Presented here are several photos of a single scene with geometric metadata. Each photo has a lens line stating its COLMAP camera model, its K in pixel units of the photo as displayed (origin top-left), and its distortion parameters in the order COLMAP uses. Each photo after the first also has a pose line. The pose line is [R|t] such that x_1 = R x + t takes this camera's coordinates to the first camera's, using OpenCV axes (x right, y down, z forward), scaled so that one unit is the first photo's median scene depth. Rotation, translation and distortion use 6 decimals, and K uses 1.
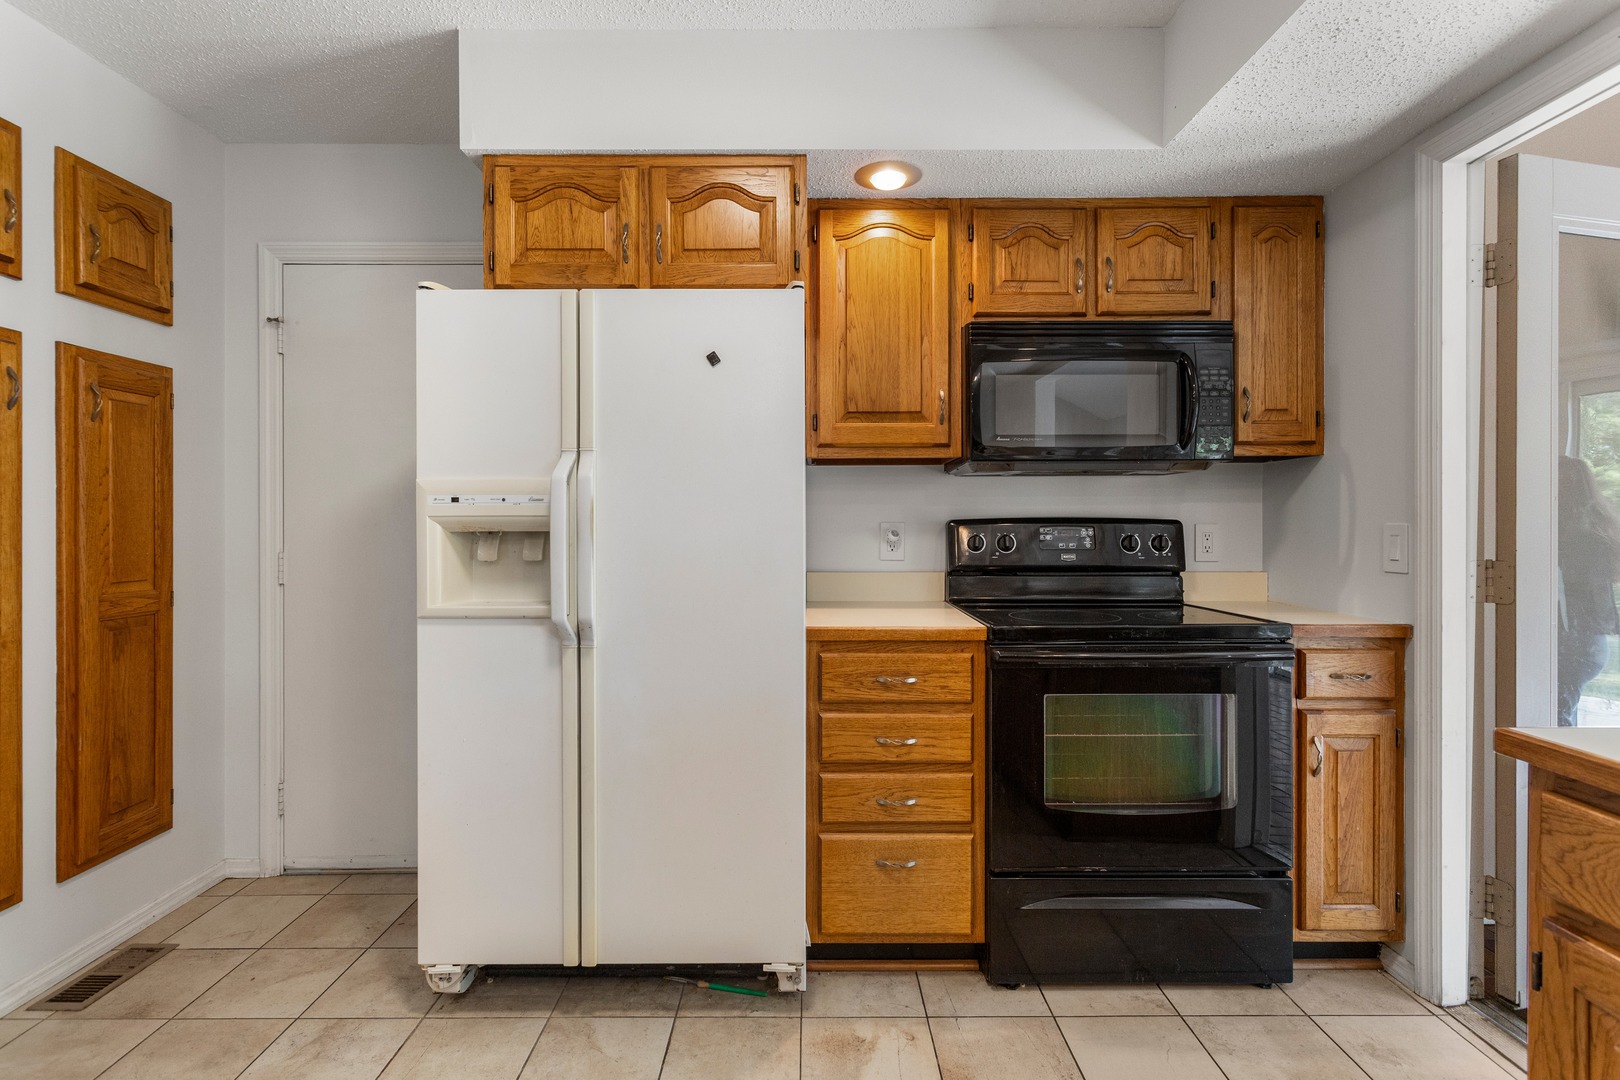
lens RADIAL K [[775.0, 0, 808.0], [0, 775.0, 525.4], [0, 0, 1]] dist [0.003225, -0.000104]
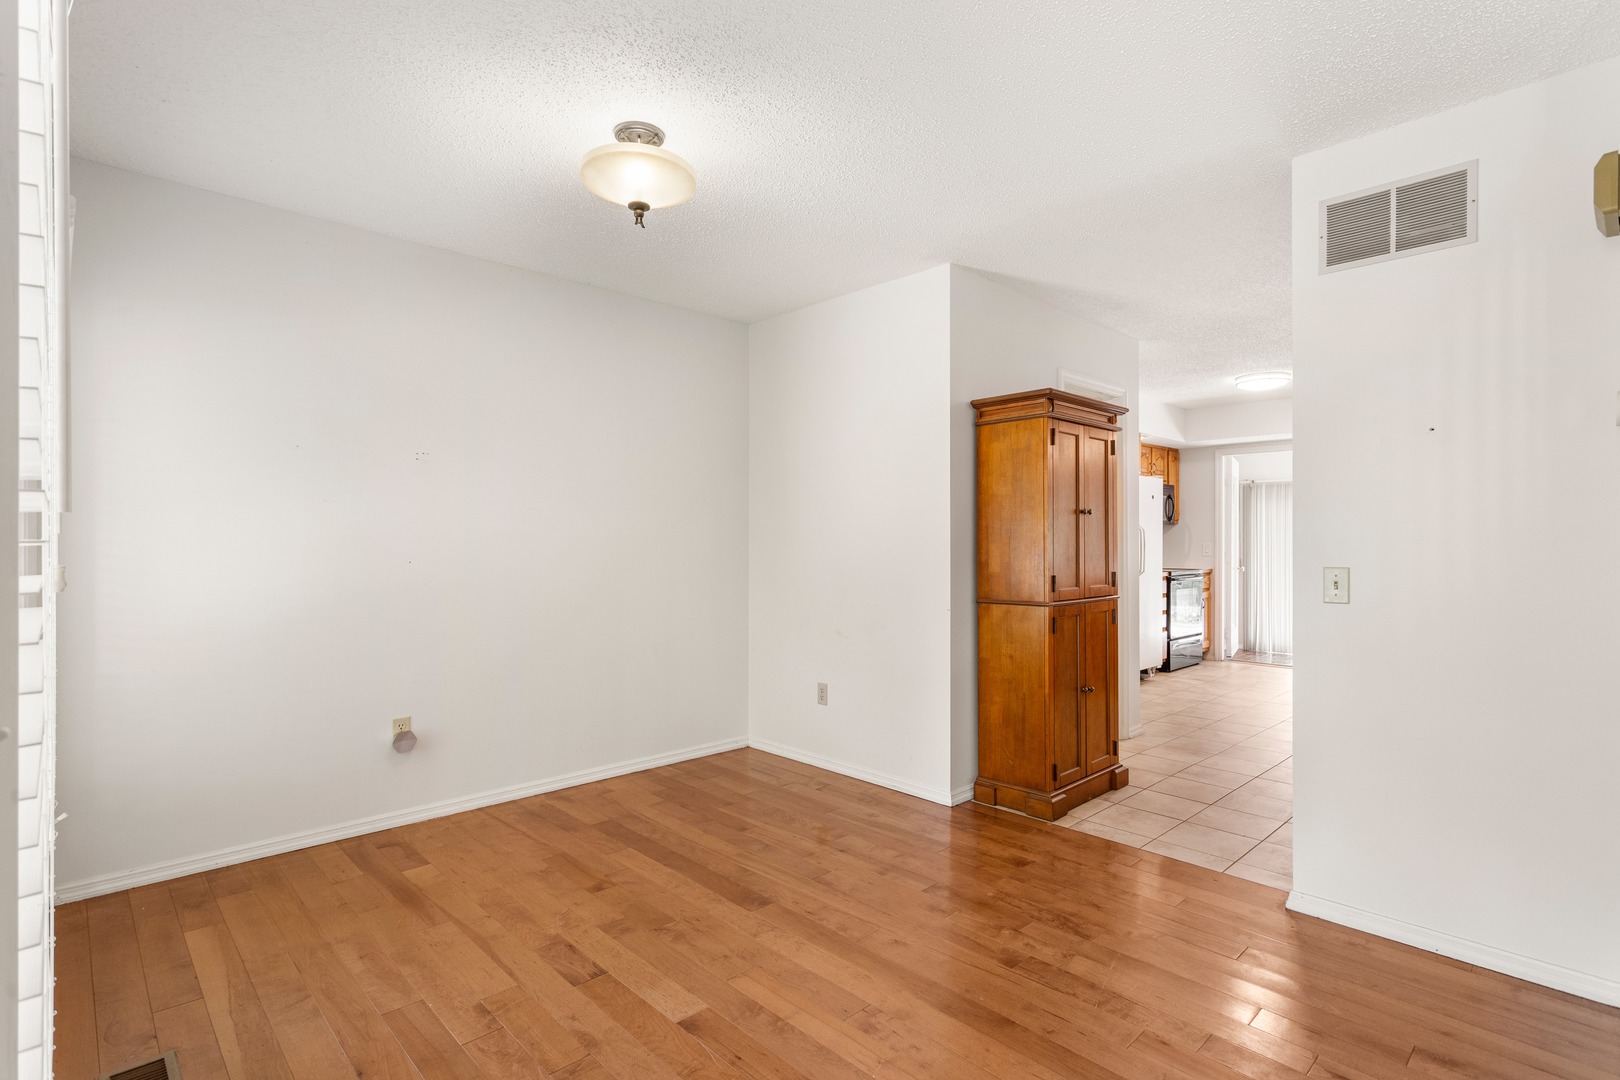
lens RADIAL K [[782.8, 0, 804.9], [0, 782.8, 549.8], [0, 0, 1]] dist [0.001598, 0.000876]
pose [[0.731296, -0.005910, 0.682034, -3.021201], [0.001721, 0.999975, 0.006818, -0.000501], [-0.682058, -0.003812, 0.731289, -0.436956]]
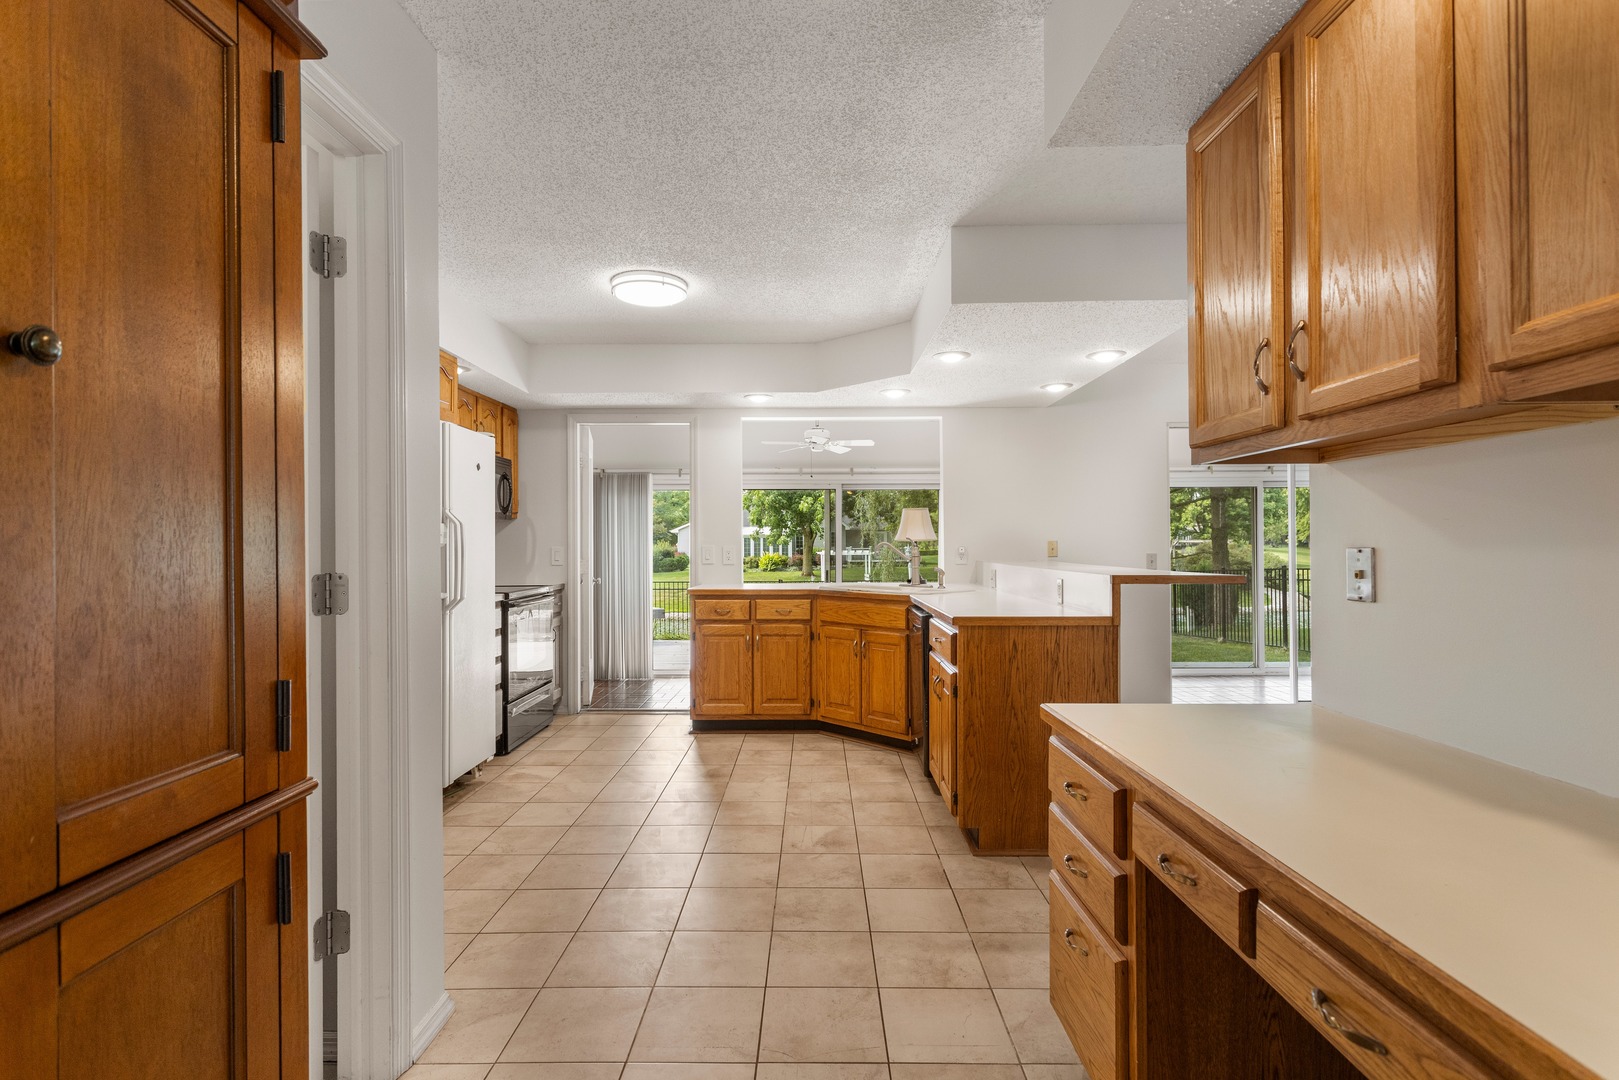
lens RADIAL K [[782.7, 0, 807.4], [0, 782.7, 540.2], [0, 0, 1]] dist [0.001245, 0.000197]
pose [[0.010323, 0.007195, 0.999921, -1.749323], [0.007560, 0.999945, -0.007274, -0.000475], [-0.999918, 0.007635, 0.010268, 0.092467]]
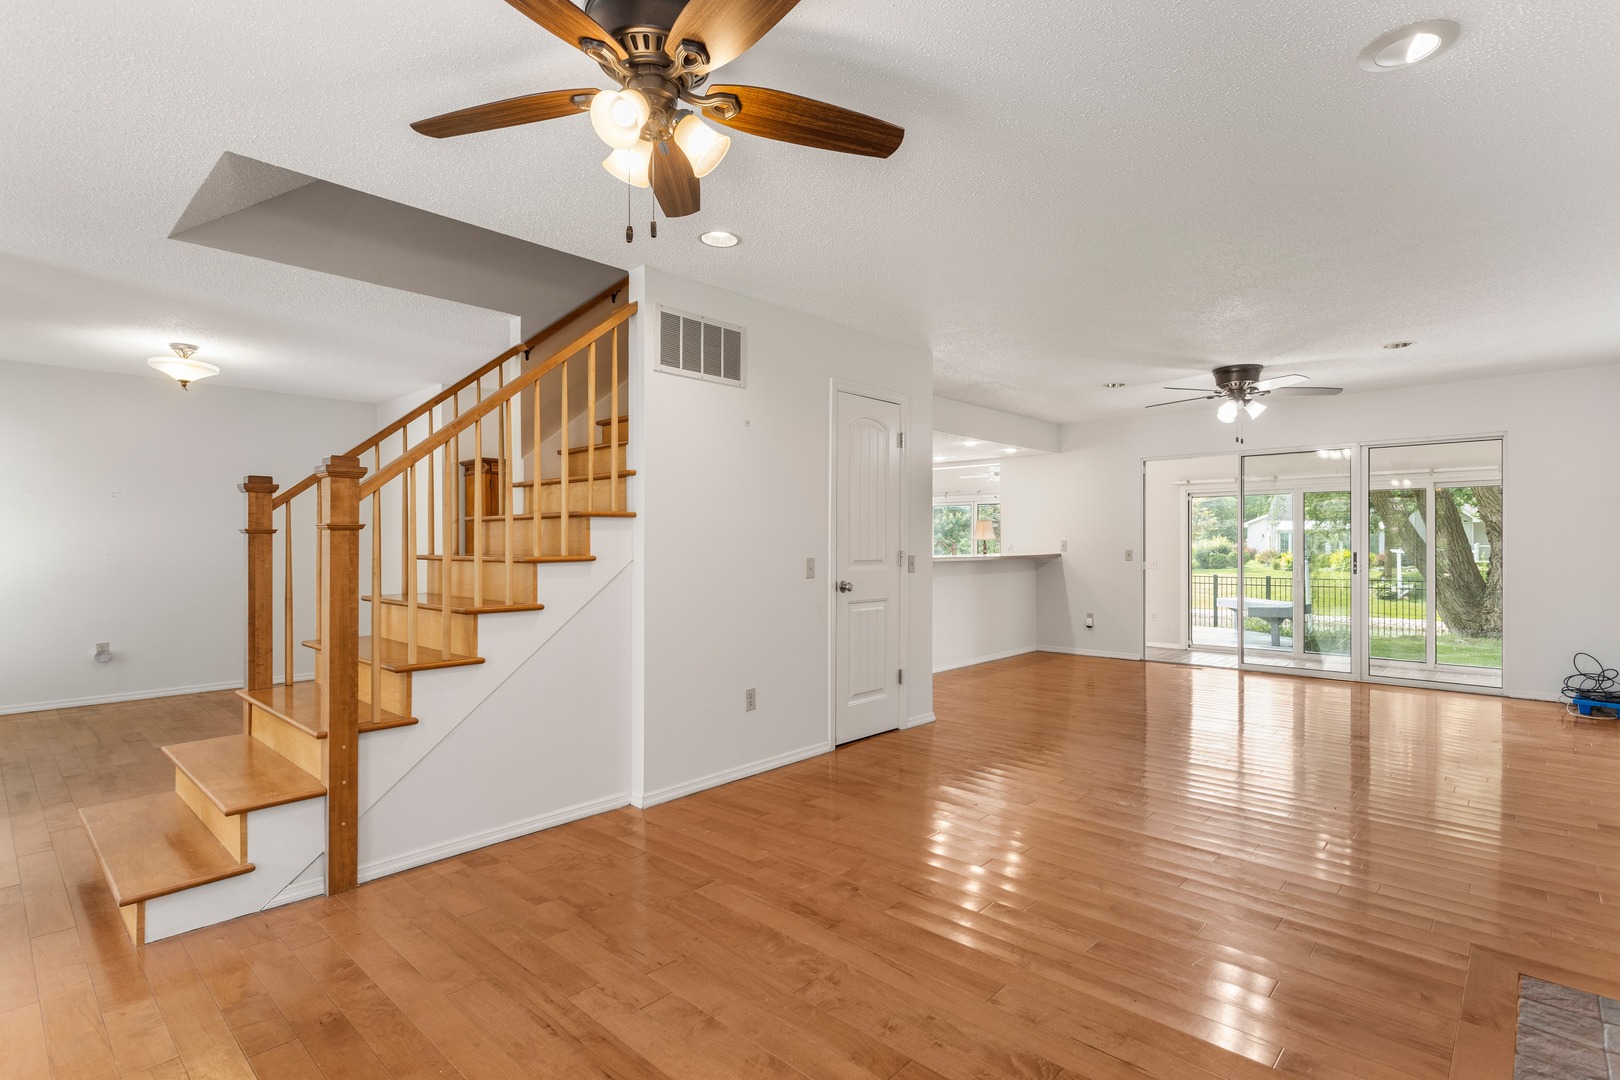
lens RADIAL K [[777.1, 0, 810.5], [0, 777.1, 544.4], [0, 0, 1]] dist [0.004401, 0.000541]
pose [[0.683681, -0.002788, 0.729776, -2.856167], [0.002410, 0.999996, 0.001562, 0.000065], [-0.729777, 0.000691, 0.683684, -2.306349]]
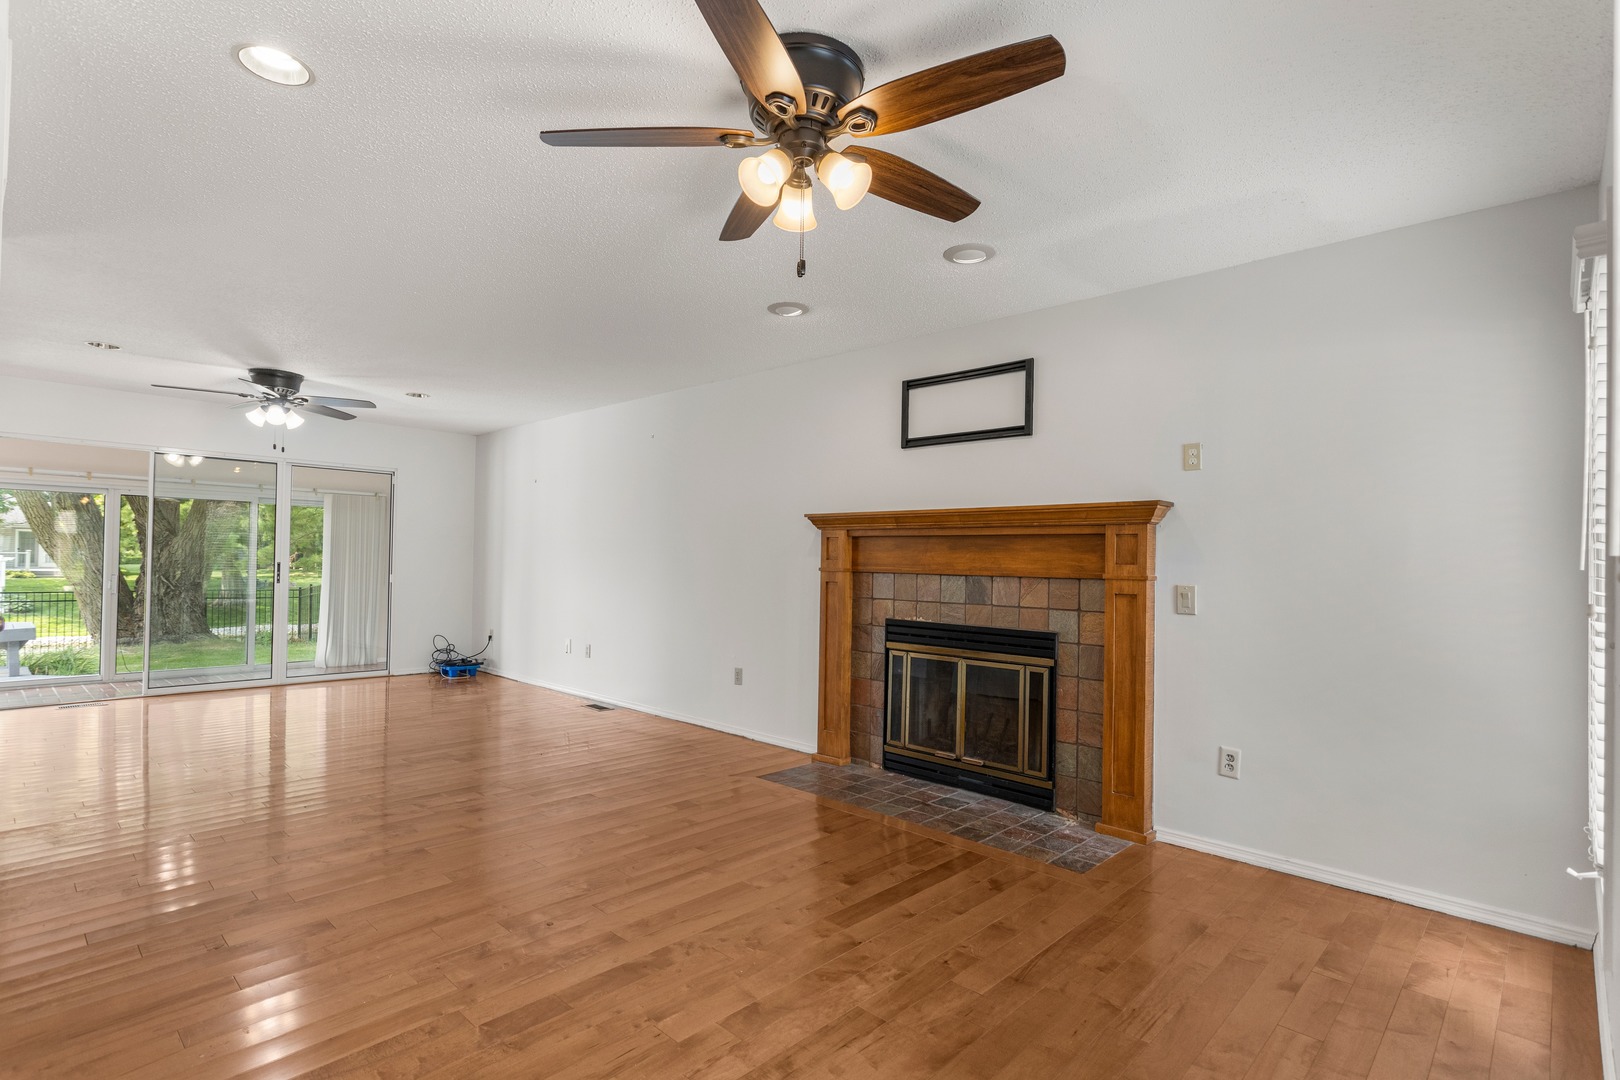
lens RADIAL K [[787.9, 0, 810.8], [0, 787.9, 552.1], [0, 0, 1]] dist [0.001756, 0.000277]
pose [[-0.722052, -0.003965, 0.691828, -2.995631], [-0.016663, 0.999793, -0.011662, -0.000022], [-0.691638, -0.019948, -0.721968, -0.997302]]
